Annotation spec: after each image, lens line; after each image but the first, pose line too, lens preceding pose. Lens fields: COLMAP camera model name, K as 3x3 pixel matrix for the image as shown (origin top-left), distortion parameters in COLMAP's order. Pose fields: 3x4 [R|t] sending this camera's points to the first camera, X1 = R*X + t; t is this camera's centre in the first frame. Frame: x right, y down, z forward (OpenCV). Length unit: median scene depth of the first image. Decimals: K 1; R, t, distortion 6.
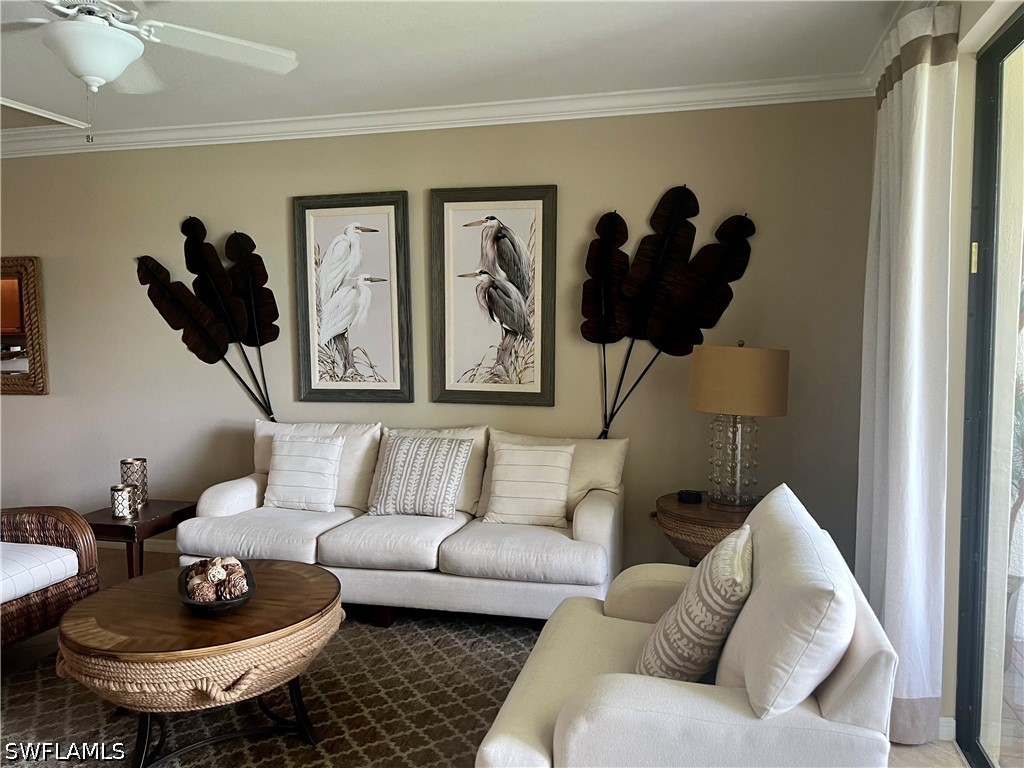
lens RADIAL K [[762.8, 0, 515.7], [0, 762.8, 385.2], [0, 0, 1]] dist [0.099524, -0.128817]
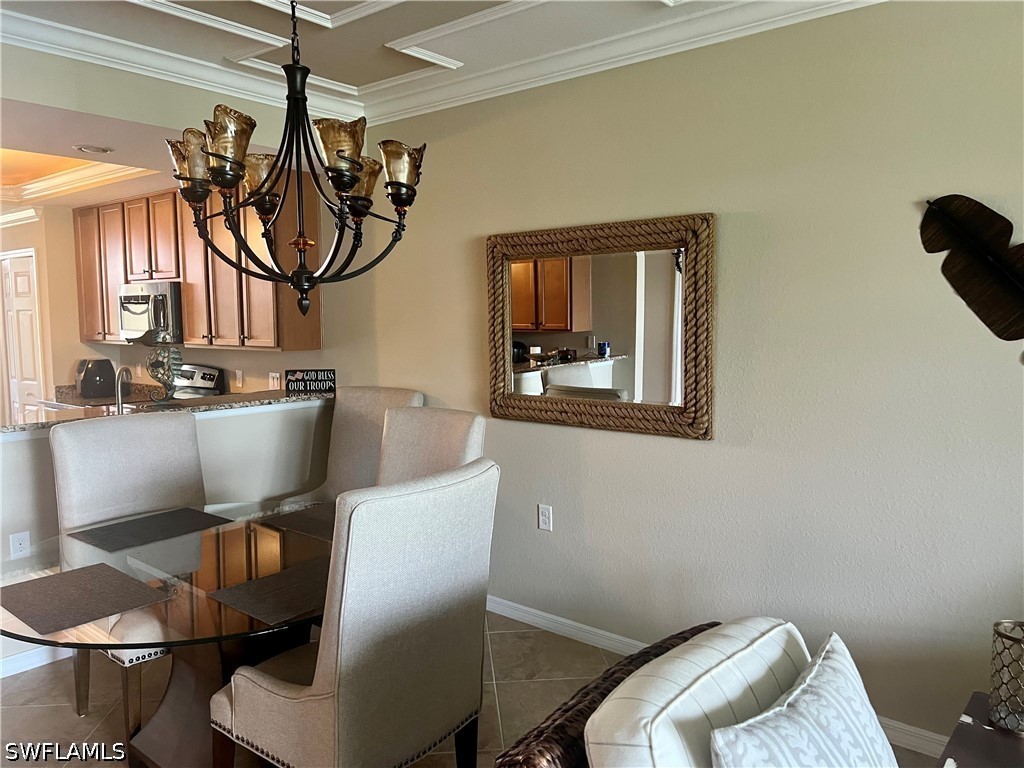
lens RADIAL K [[759.3, 0, 513.8], [0, 759.3, 388.6], [0, 0, 1]] dist [0.076019, -0.092475]
pose [[0.903518, 0.045355, -0.426143, -0.578248], [-0.036086, 0.998904, 0.029805, -0.048713], [0.427027, -0.011551, 0.904165, 0.463413]]
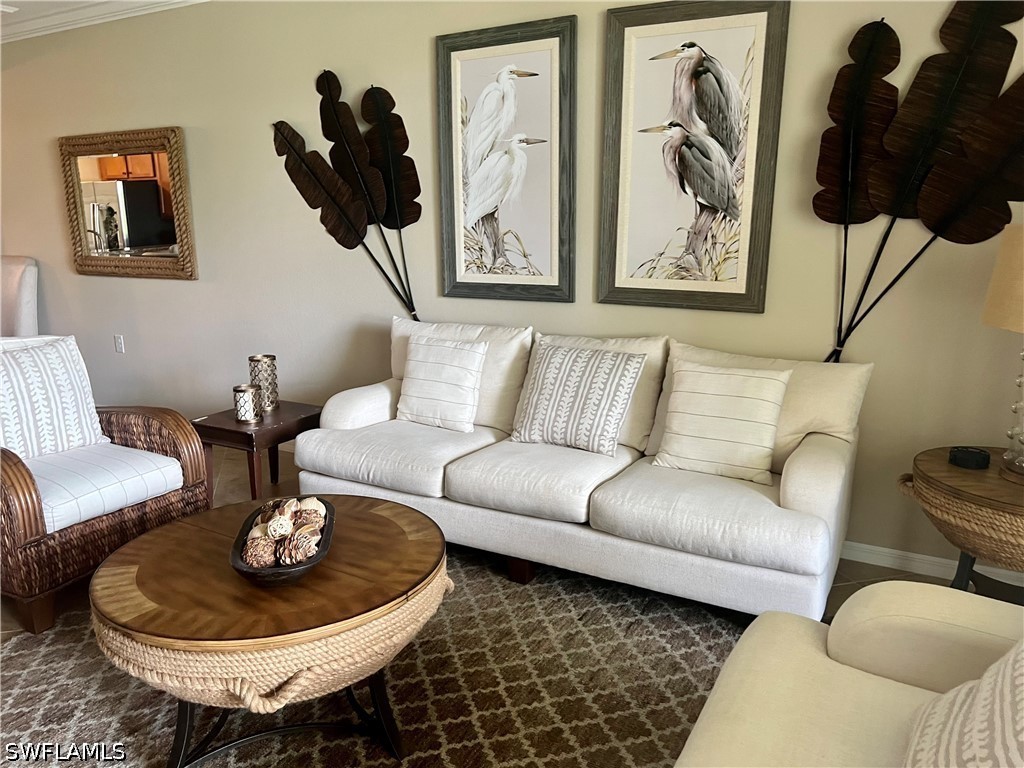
lens RADIAL K [[759.3, 0, 513.8], [0, 759.3, 388.6], [0, 0, 1]] dist [0.076019, -0.092475]
pose [[0.966667, 0.058676, -0.249225, 0.006659], [-0.023024, 0.989364, 0.143628, -0.000264], [0.255001, -0.133102, 0.957736, 0.228441]]
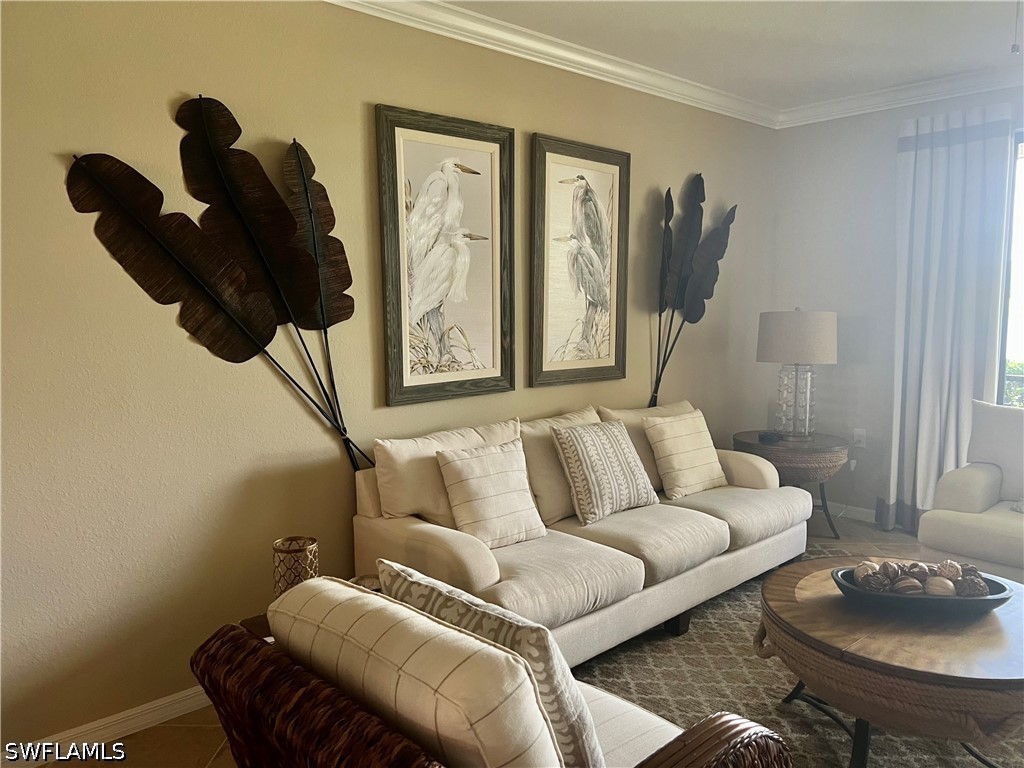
lens RADIAL K [[762.8, 0, 515.7], [0, 762.8, 385.2], [0, 0, 1]] dist [0.099524, -0.128817]
pose [[0.540017, -0.093522, 0.836442, -0.855397], [0.068436, 0.995396, 0.067112, -0.039380], [-0.838867, 0.021001, 0.543931, 0.572521]]
